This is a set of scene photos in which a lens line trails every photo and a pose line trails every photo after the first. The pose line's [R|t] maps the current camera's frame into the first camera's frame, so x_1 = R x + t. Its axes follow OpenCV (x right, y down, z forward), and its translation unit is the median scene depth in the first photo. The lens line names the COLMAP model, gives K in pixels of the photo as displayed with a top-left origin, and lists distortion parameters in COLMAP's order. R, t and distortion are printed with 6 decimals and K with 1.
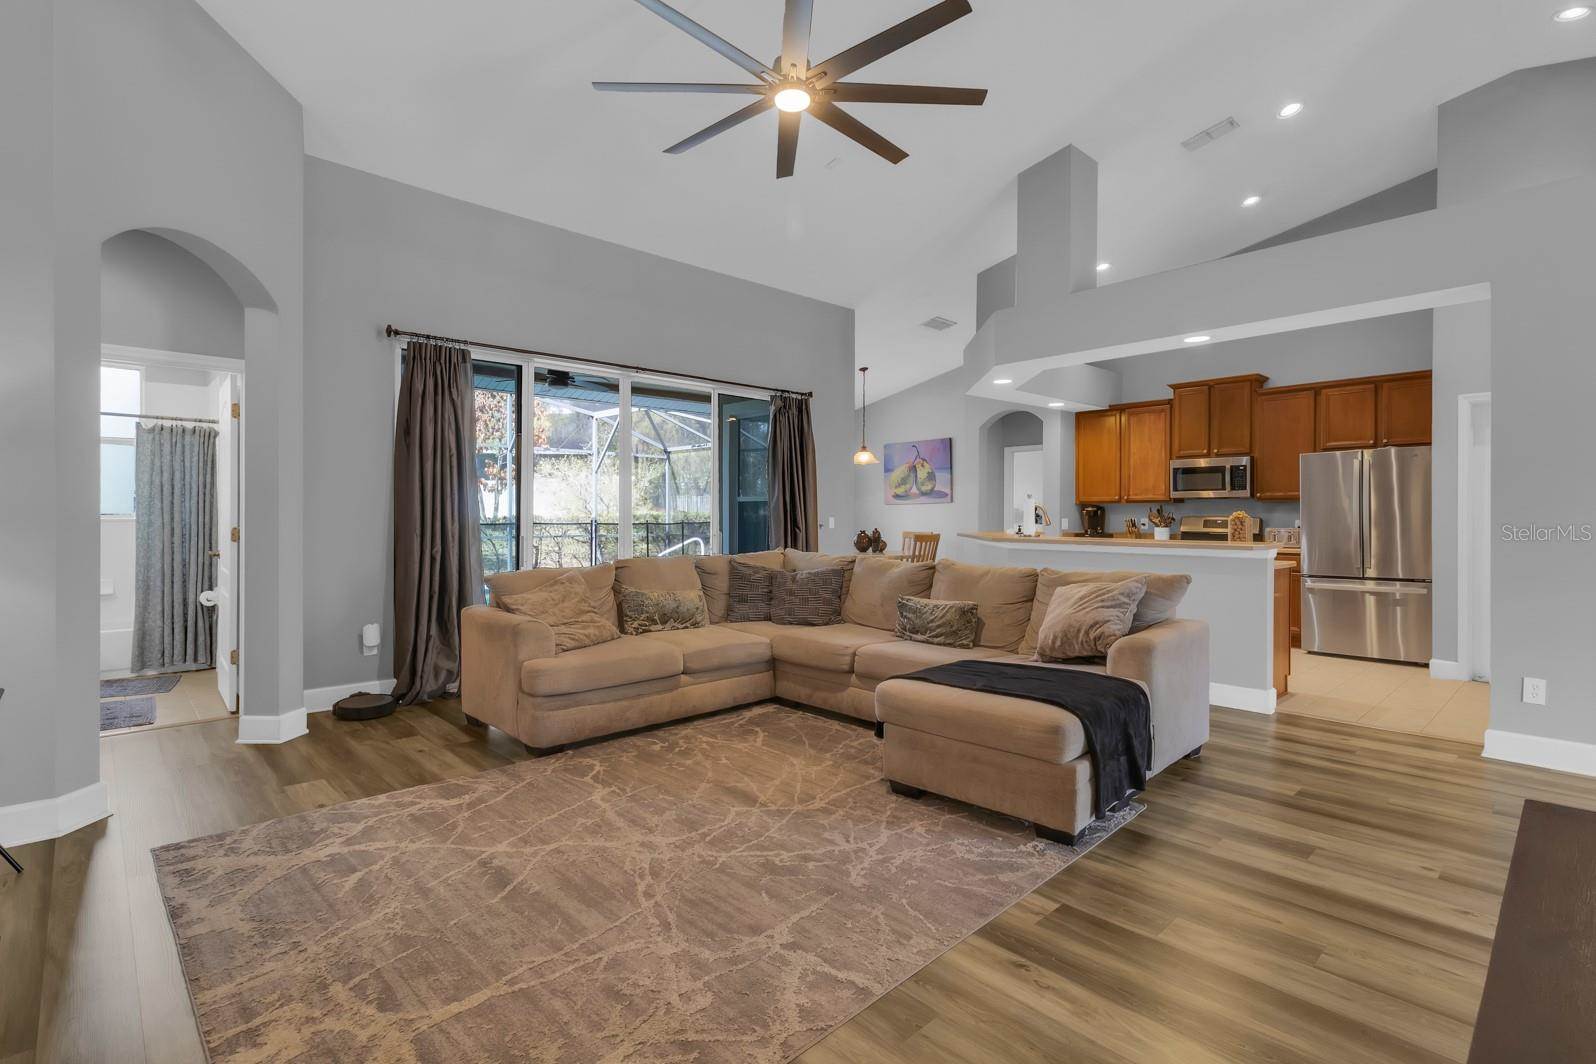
lens RADIAL K [[753.7, 0, 783.7], [0, 753.7, 520.0], [0, 0, 1]] dist [0.002694, 0.000030]
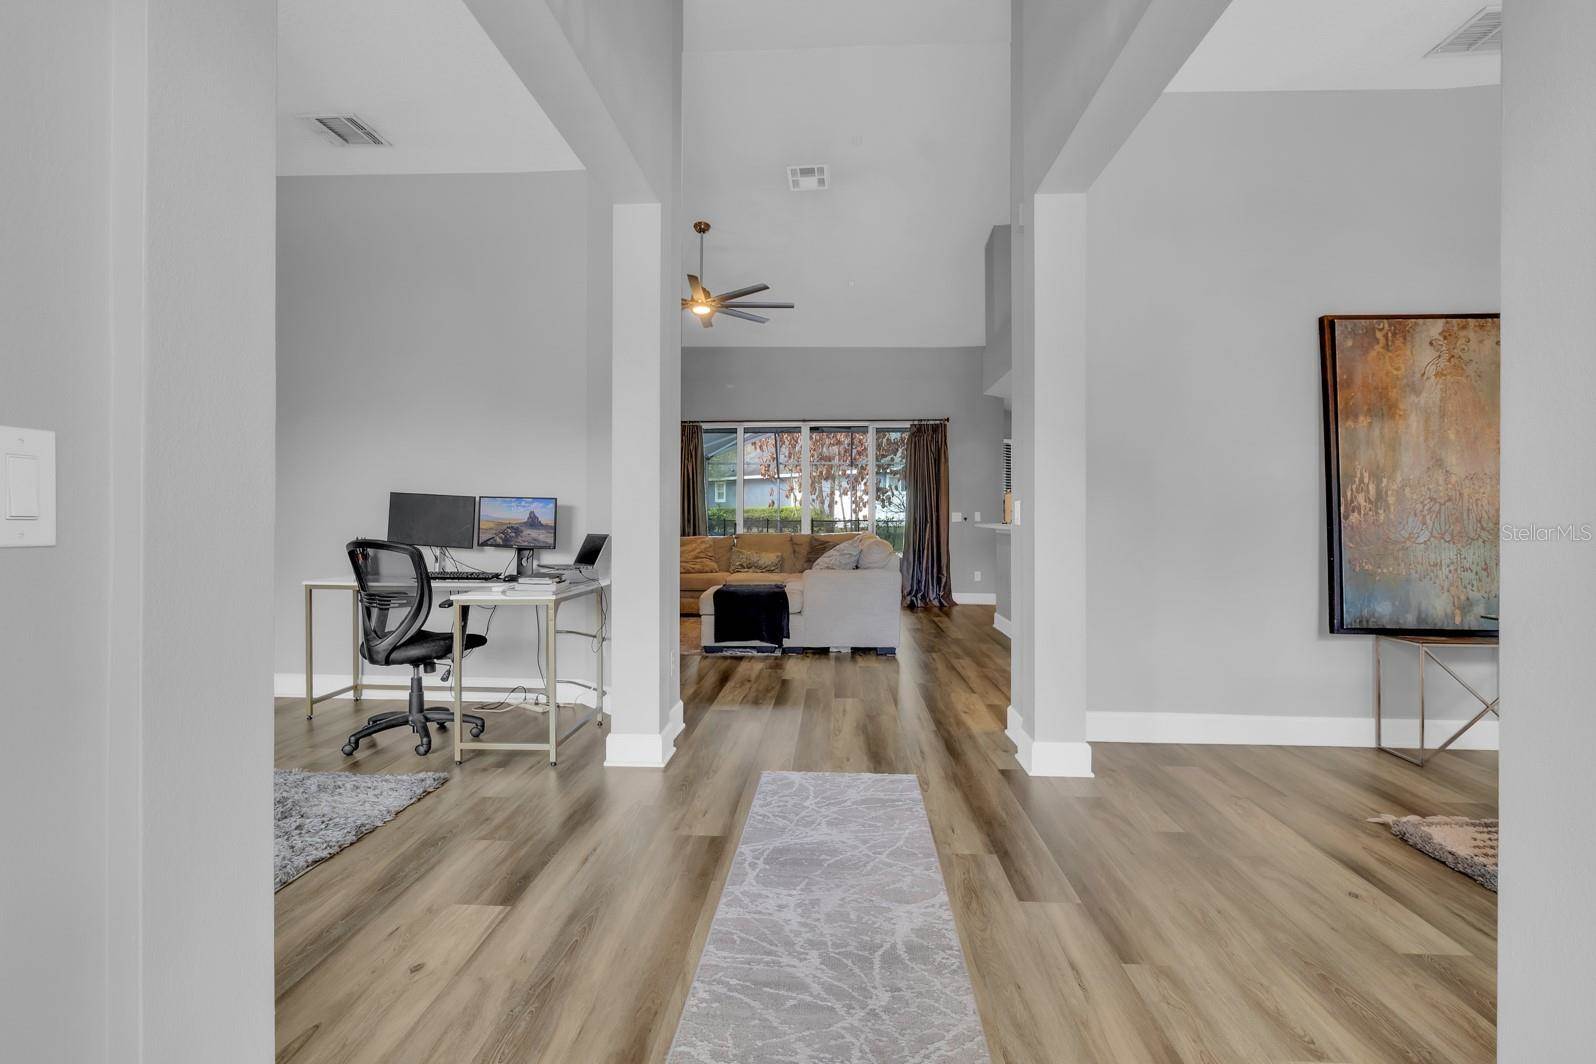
lens RADIAL K [[753.7, 0, 797.6], [0, 753.7, 529.7], [0, 0, 1]] dist [0.002694, 0.000030]
pose [[0.703758, 0.000146, -0.710440, 0.805976], [-0.005836, 0.999967, -0.005577, 0.036493], [0.710416, 0.008071, 0.703736, -0.119649]]
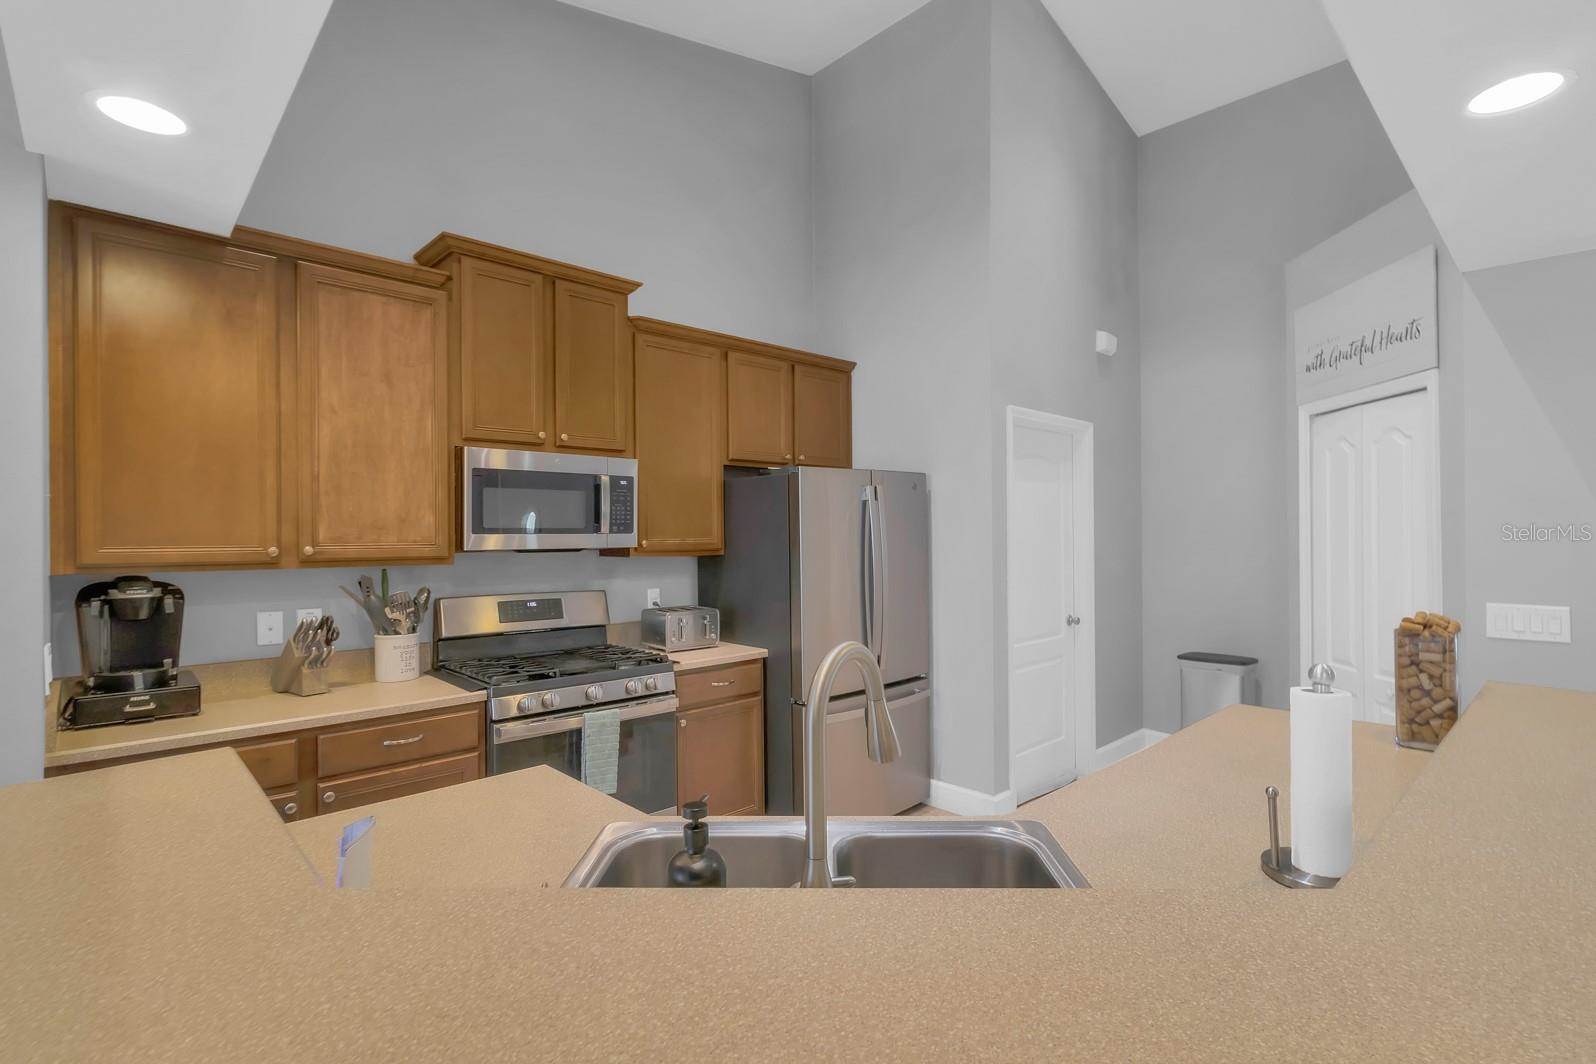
lens RADIAL K [[753.7, 0, 803.5], [0, 753.7, 534.3], [0, 0, 1]] dist [0.002694, 0.000030]
pose [[-0.041380, -0.002538, 0.999140, 0.161044], [0.014126, 0.999895, 0.003125, -0.039417], [-0.999044, 0.014243, -0.041340, 0.935282]]
